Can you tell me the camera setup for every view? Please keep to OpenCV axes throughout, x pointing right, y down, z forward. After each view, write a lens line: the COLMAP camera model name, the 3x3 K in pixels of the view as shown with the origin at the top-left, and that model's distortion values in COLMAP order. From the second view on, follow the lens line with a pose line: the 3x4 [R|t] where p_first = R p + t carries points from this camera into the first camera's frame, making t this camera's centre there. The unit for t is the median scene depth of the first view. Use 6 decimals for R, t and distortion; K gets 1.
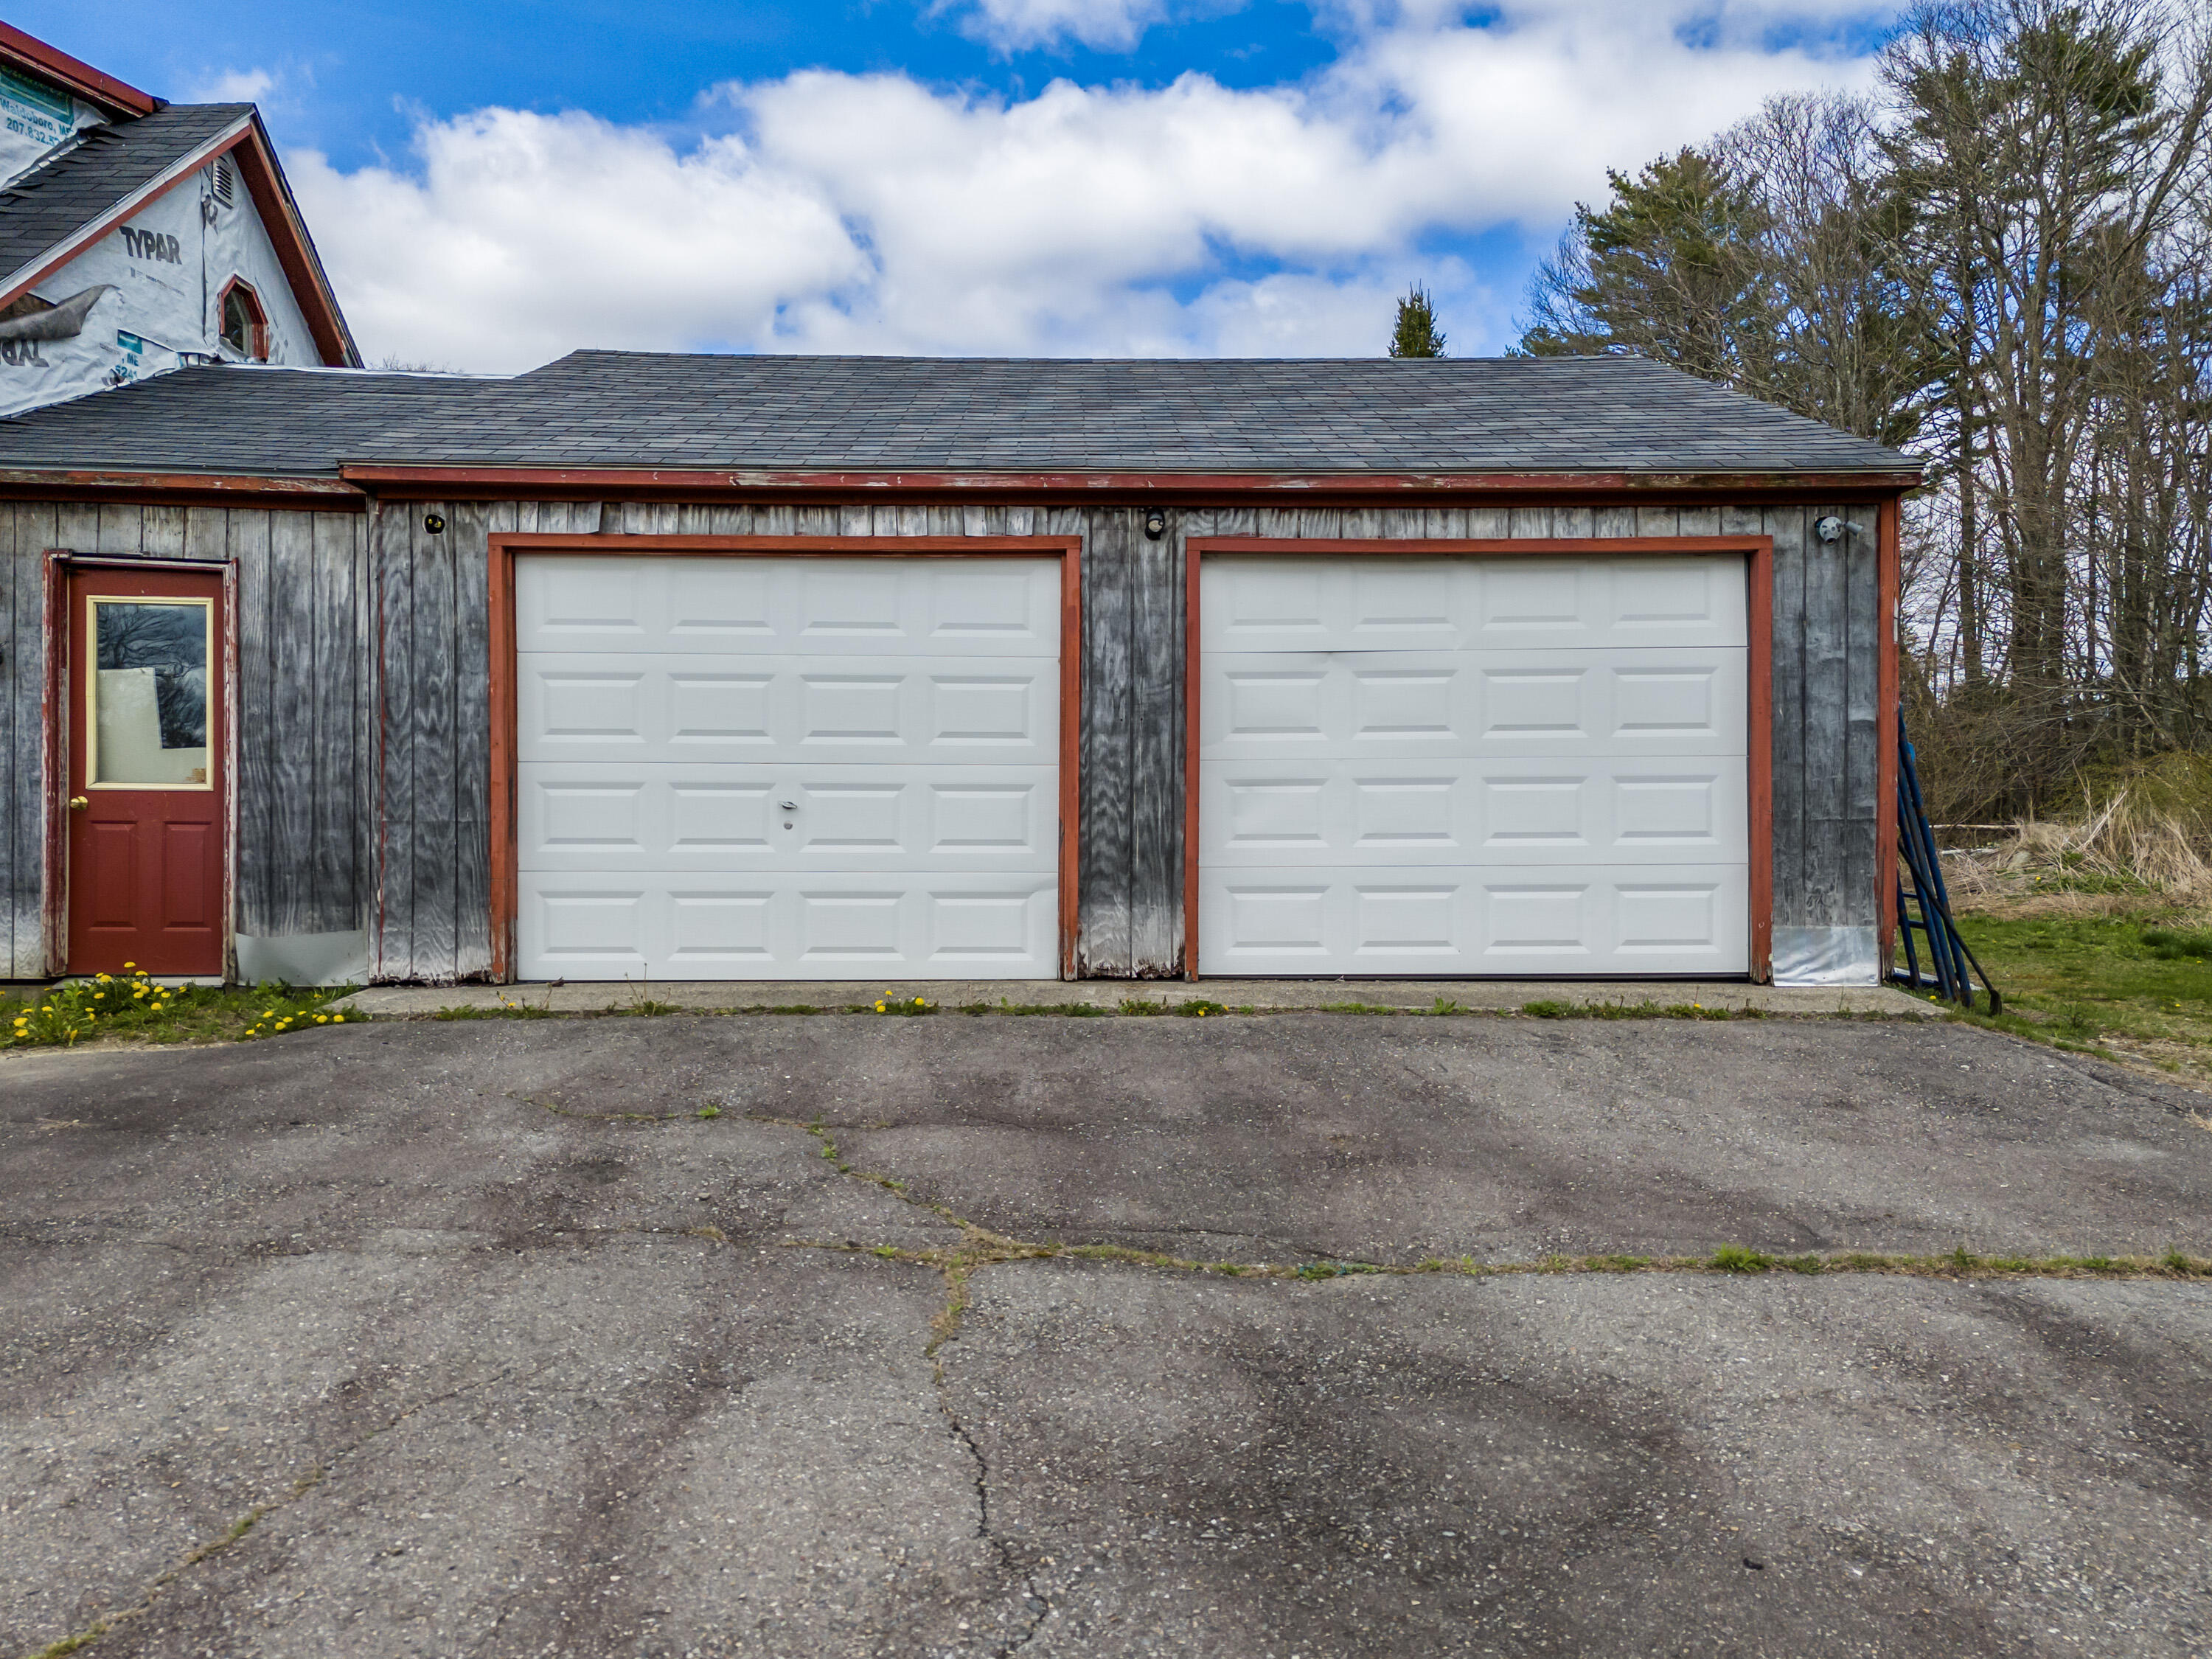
lens RADIAL K [[1545.3, 0, 1107.9], [0, 1545.3, 833.7], [0, 0, 1]] dist [0.025652, 0.001892]
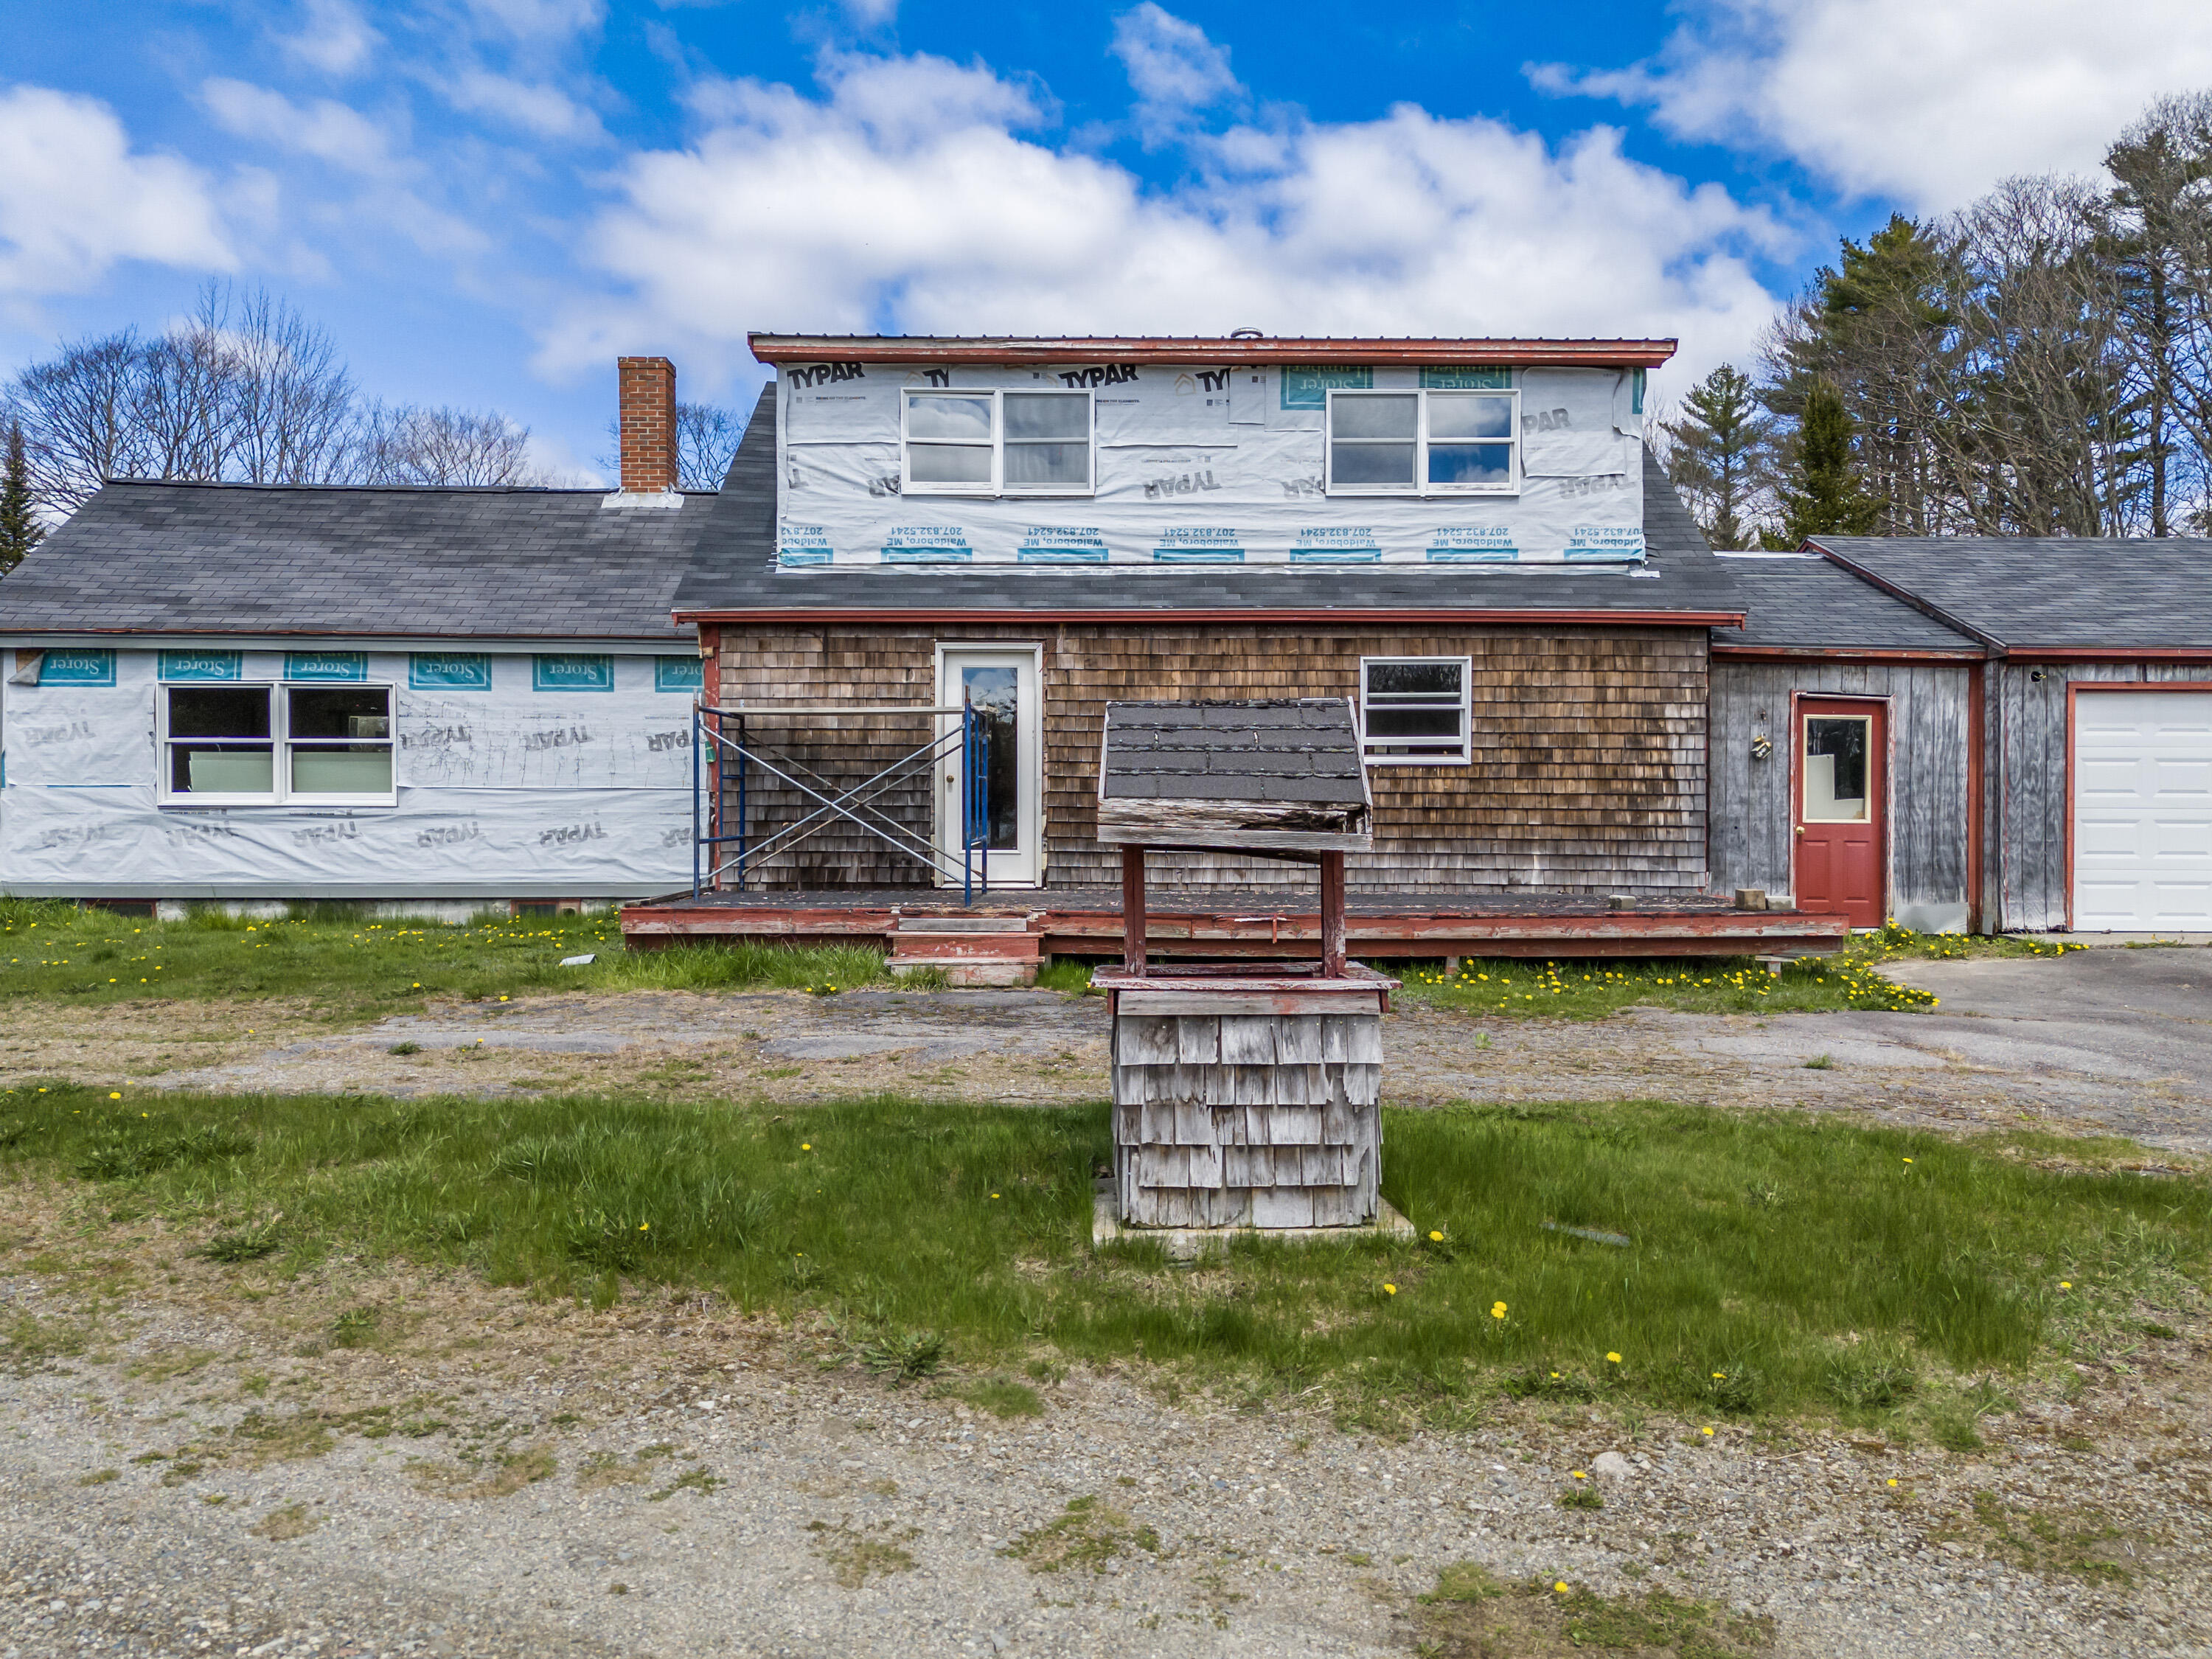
lens RADIAL K [[1545.3, 0, 1104.0], [0, 1545.3, 824.5], [0, 0, 1]] dist [0.025652, 0.001892]
pose [[0.999765, 0.004533, -0.021197, -1.435165], [-0.004883, 0.999852, -0.016482, 0.007420], [0.021119, 0.016581, 0.999639, -0.810303]]
